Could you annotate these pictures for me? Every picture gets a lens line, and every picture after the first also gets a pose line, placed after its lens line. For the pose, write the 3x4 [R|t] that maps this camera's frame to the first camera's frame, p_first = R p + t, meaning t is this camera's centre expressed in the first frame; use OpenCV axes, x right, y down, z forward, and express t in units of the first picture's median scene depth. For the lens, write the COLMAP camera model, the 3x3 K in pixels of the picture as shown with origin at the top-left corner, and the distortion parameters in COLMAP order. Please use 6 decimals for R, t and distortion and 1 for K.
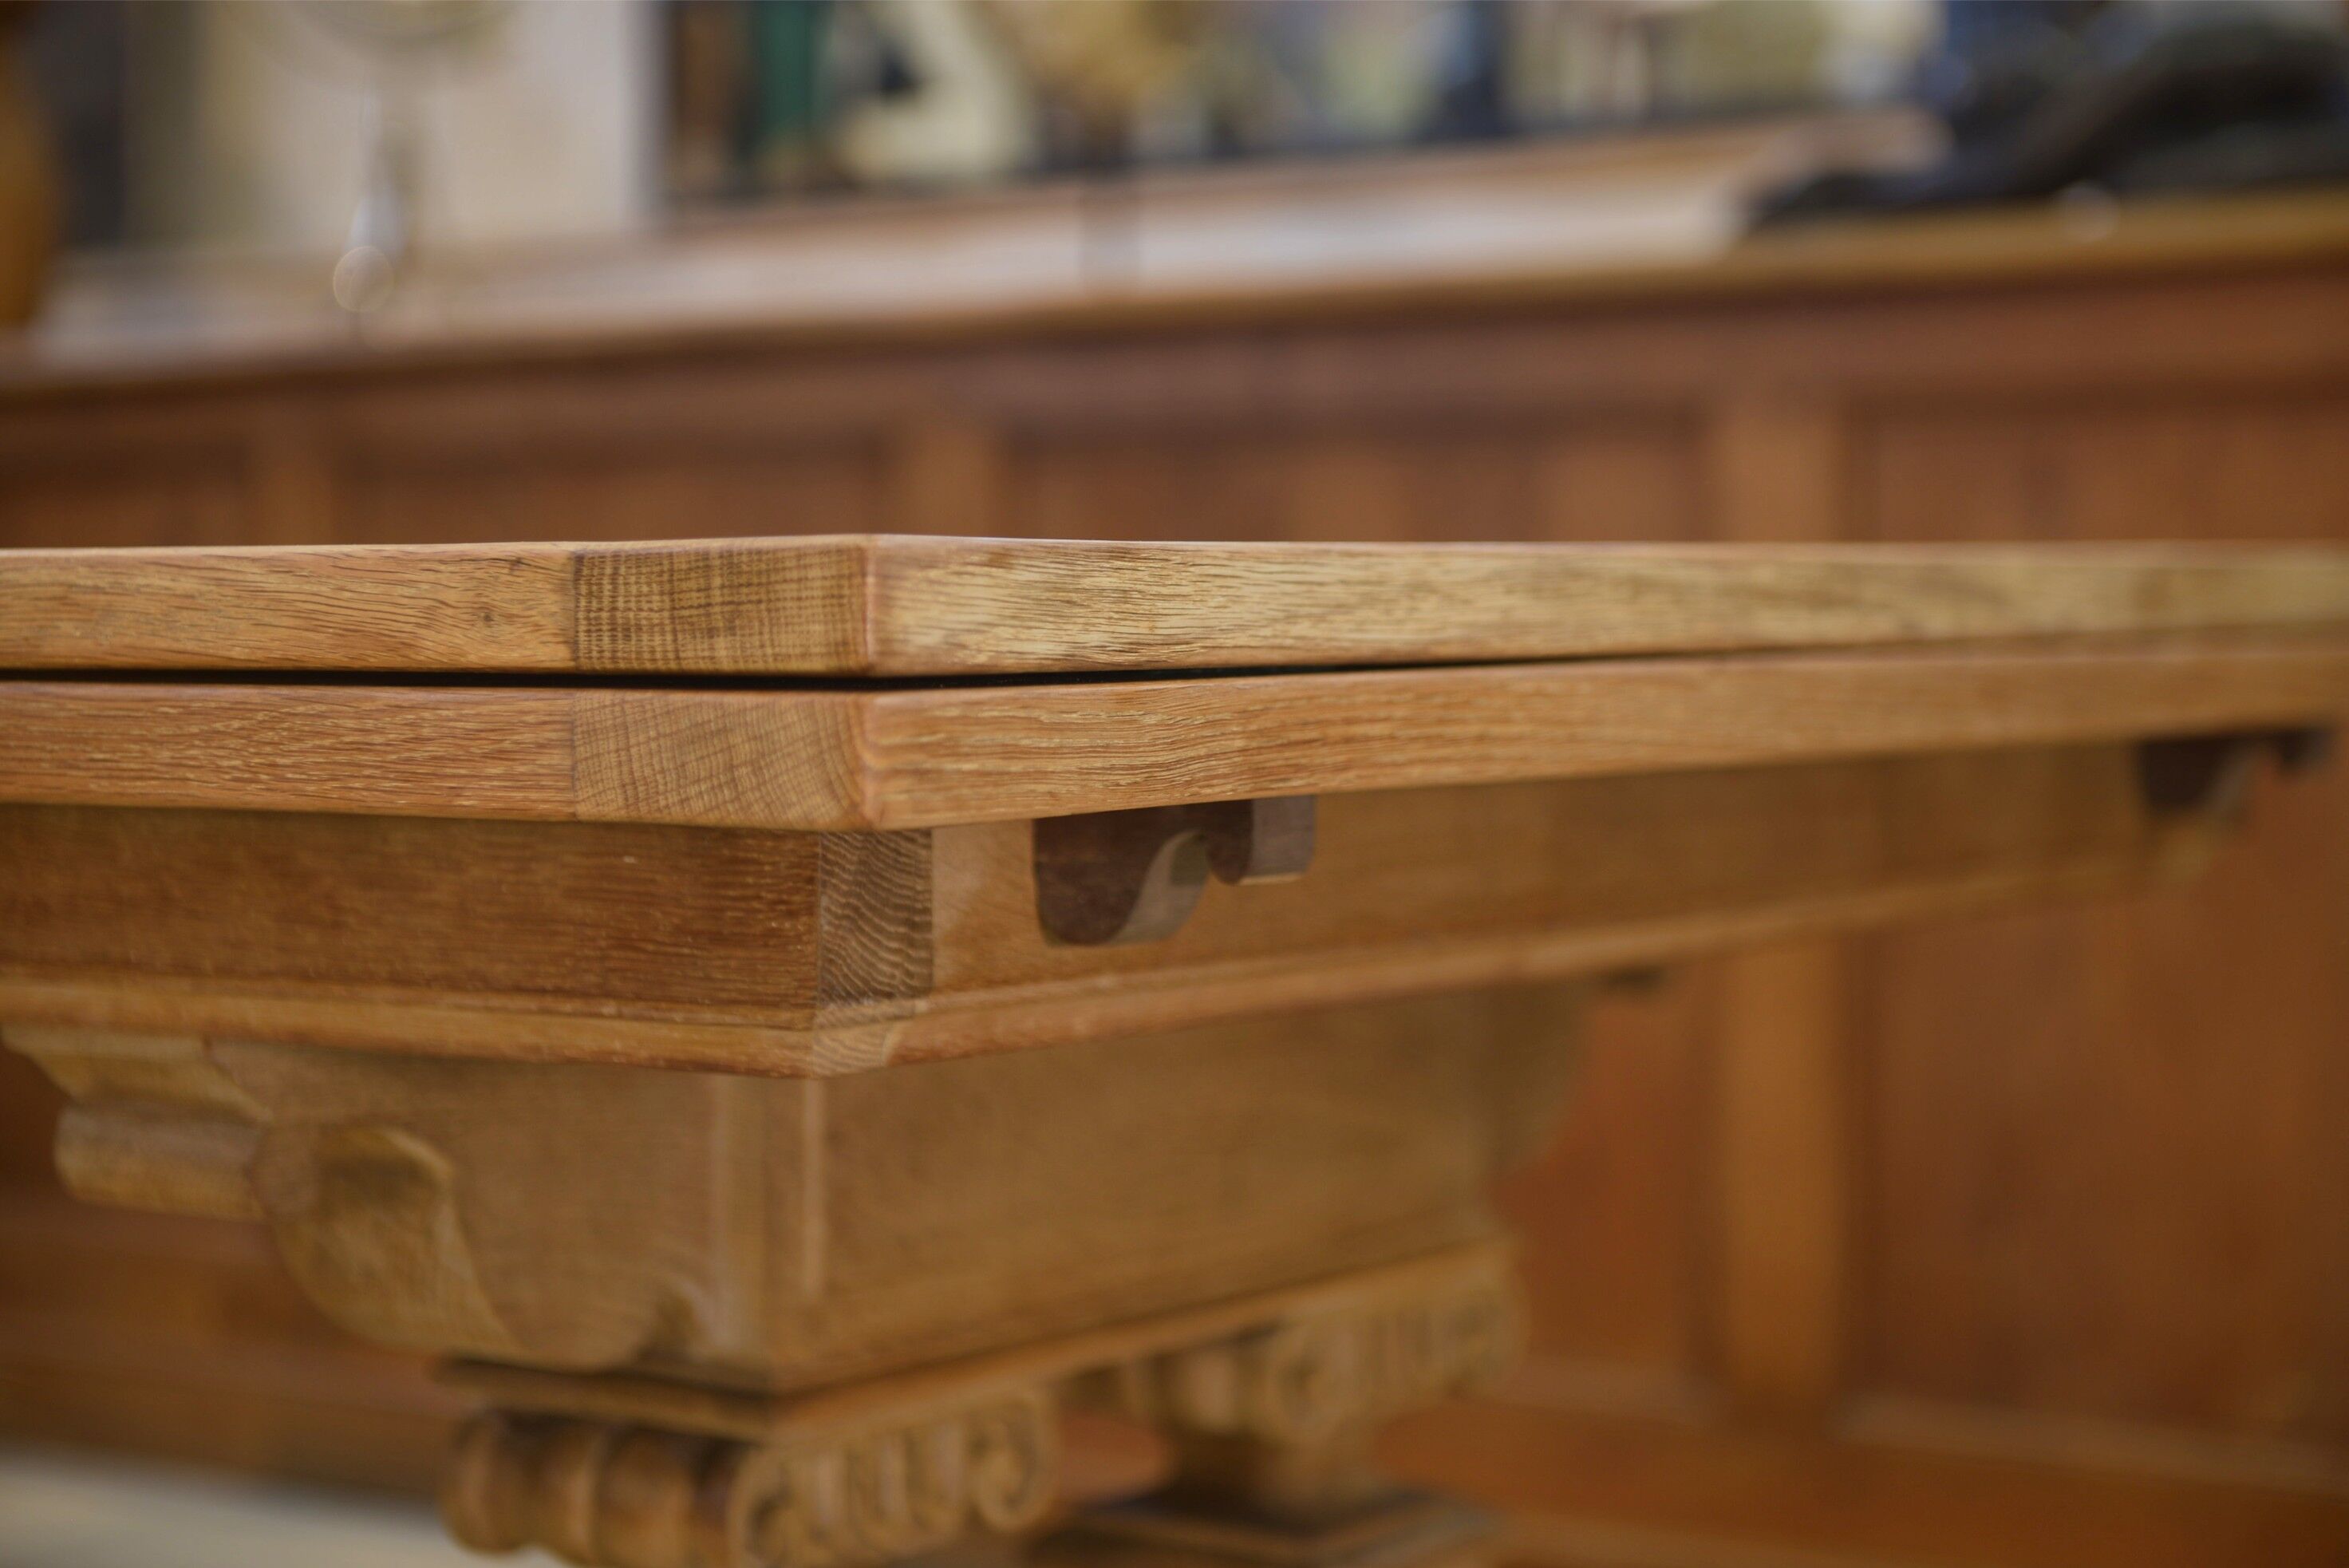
lens RADIAL K [[4476.1, 0, 1184.0], [0, 4476.1, 773.5], [0, 0, 1]] dist [0.096433, 0.000000]
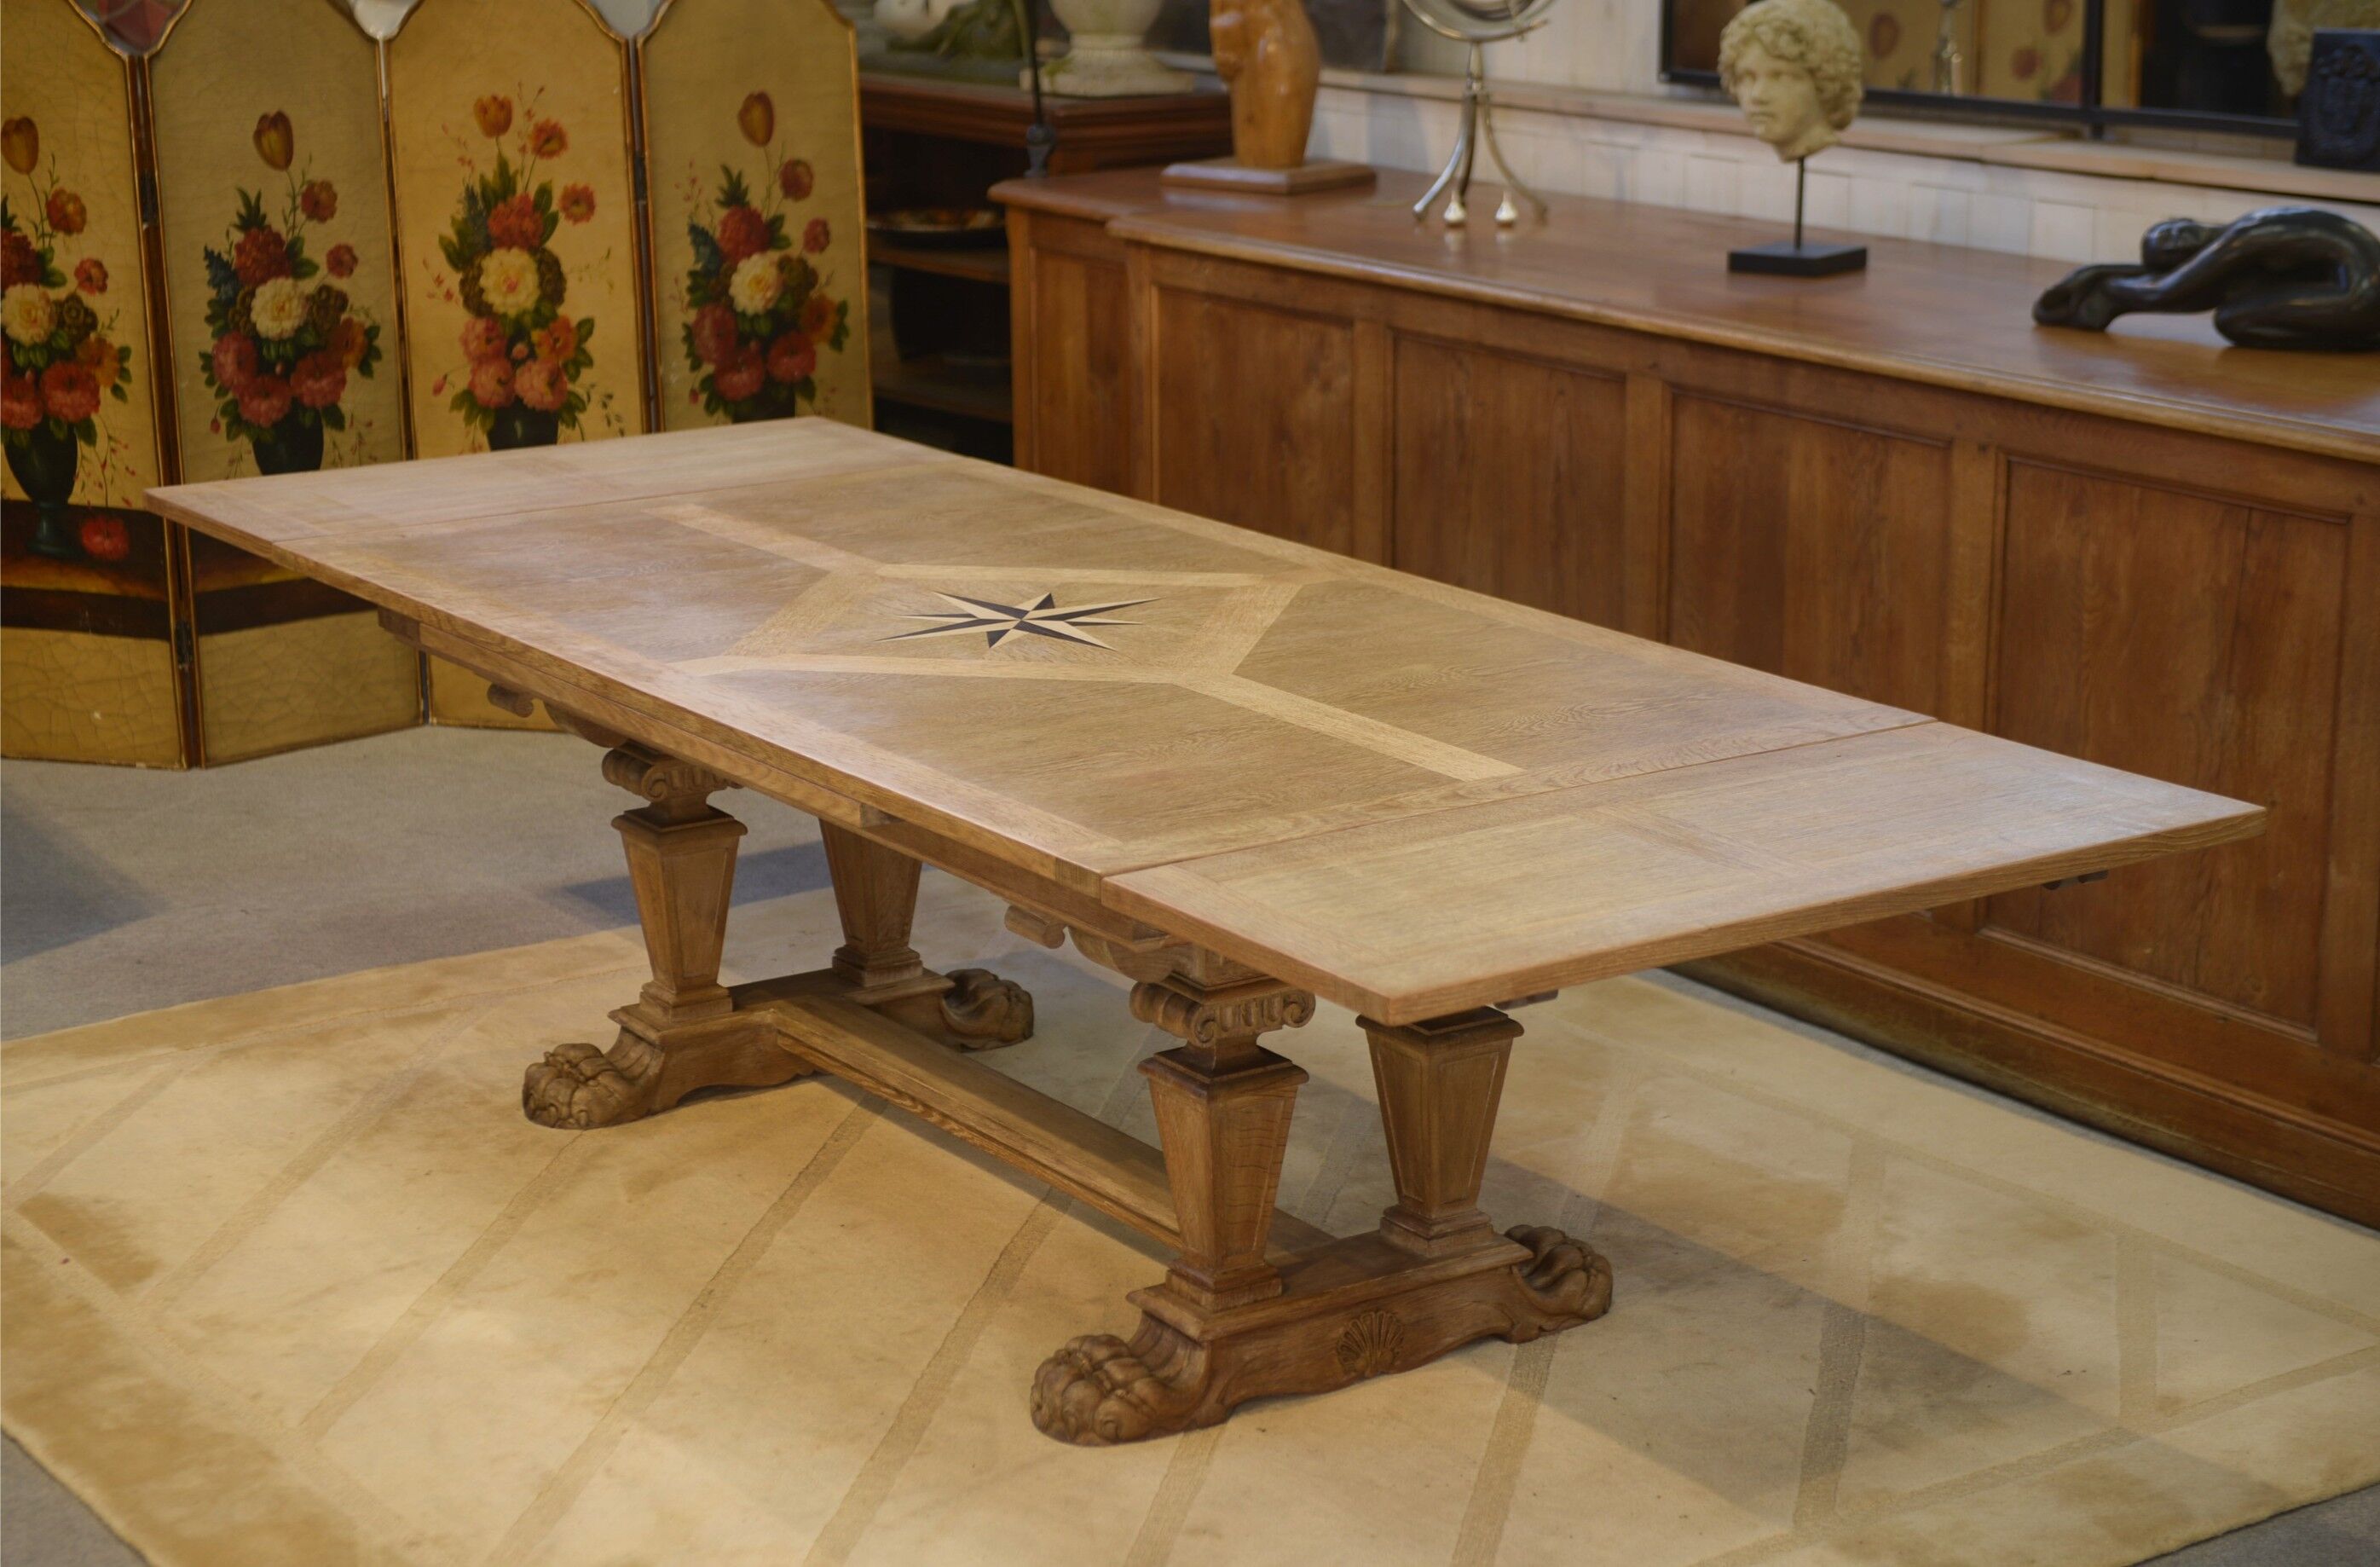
lens RADIAL K [[4403.5, 0, 1128.4], [0, 4403.5, 846.1], [0, 0, 1]] dist [0.142785, 0.000000]
pose [[0.929857, 0.093640, -0.355806, 1.244444], [-0.011268, 0.973864, 0.226852, -0.879332], [0.367749, -0.206930, 0.906609, -2.478421]]
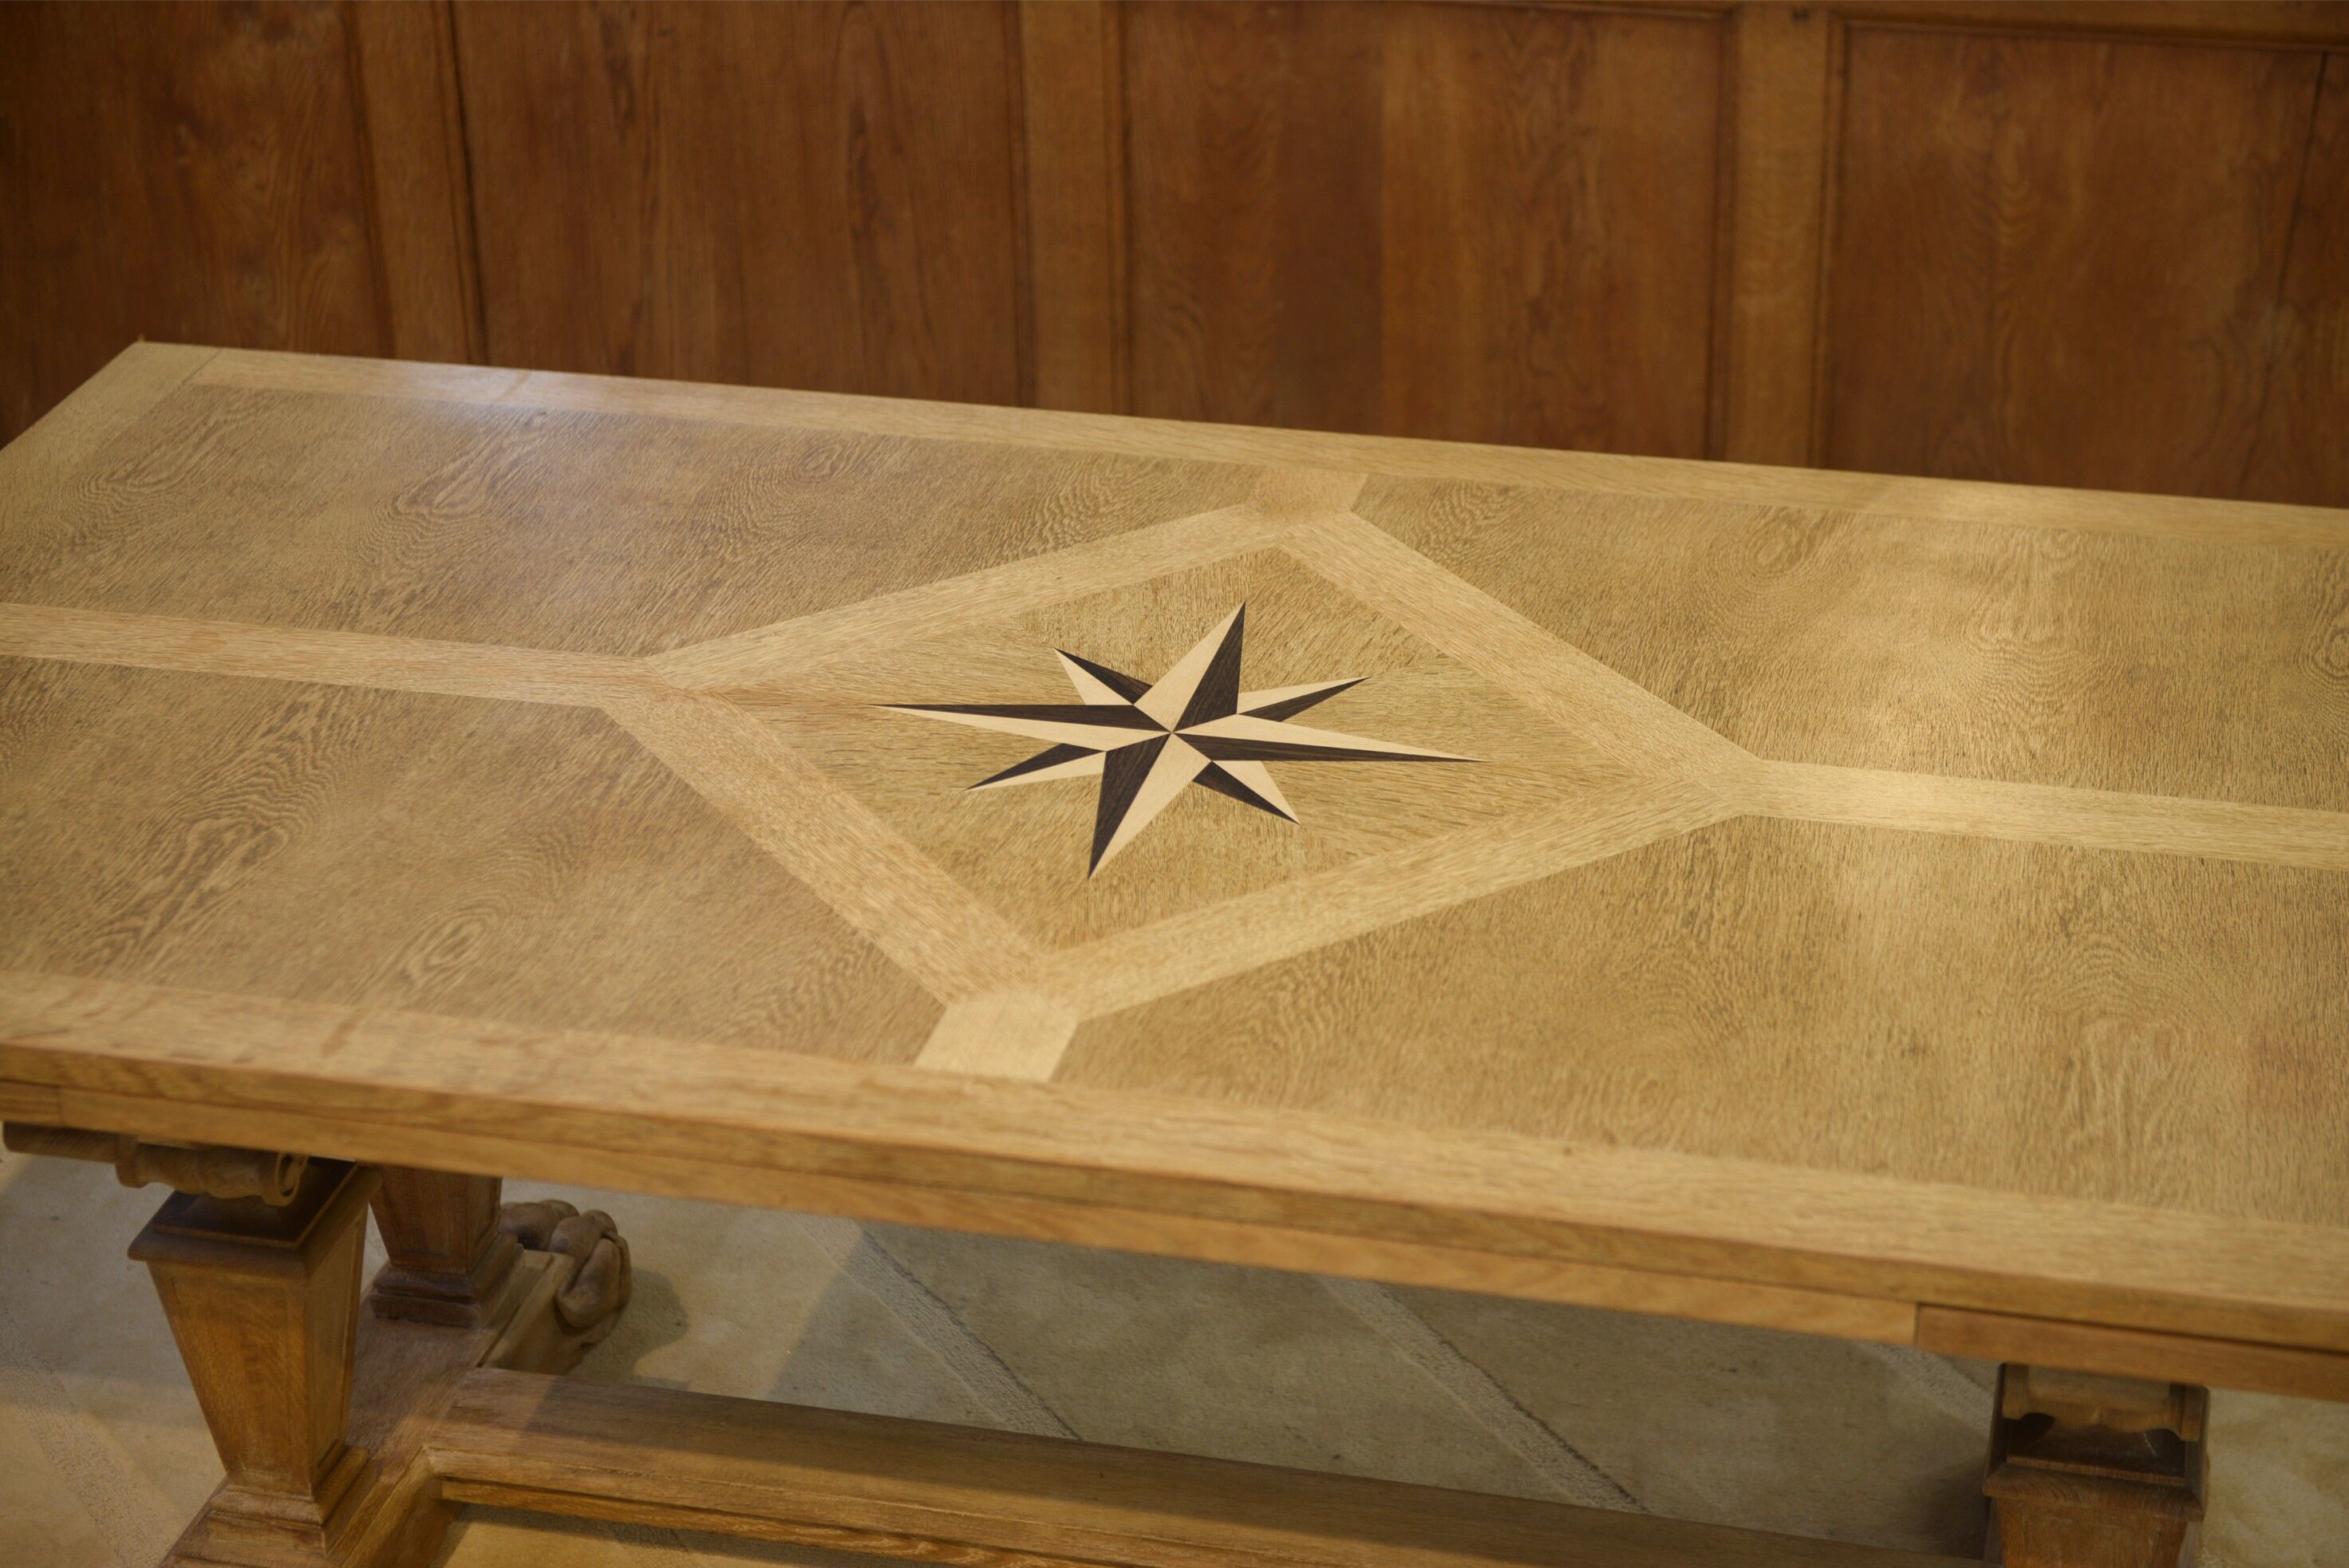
lens RADIAL K [[4476.1, 0, 1182.6], [0, 4476.1, 786.8], [0, 0, 1]] dist [0.096433, 0.000000]
pose [[0.931743, -0.172041, 0.319775, -1.318248], [0.024802, 0.908735, 0.416637, -1.113789], [-0.362269, -0.380267, 0.850975, -0.550980]]
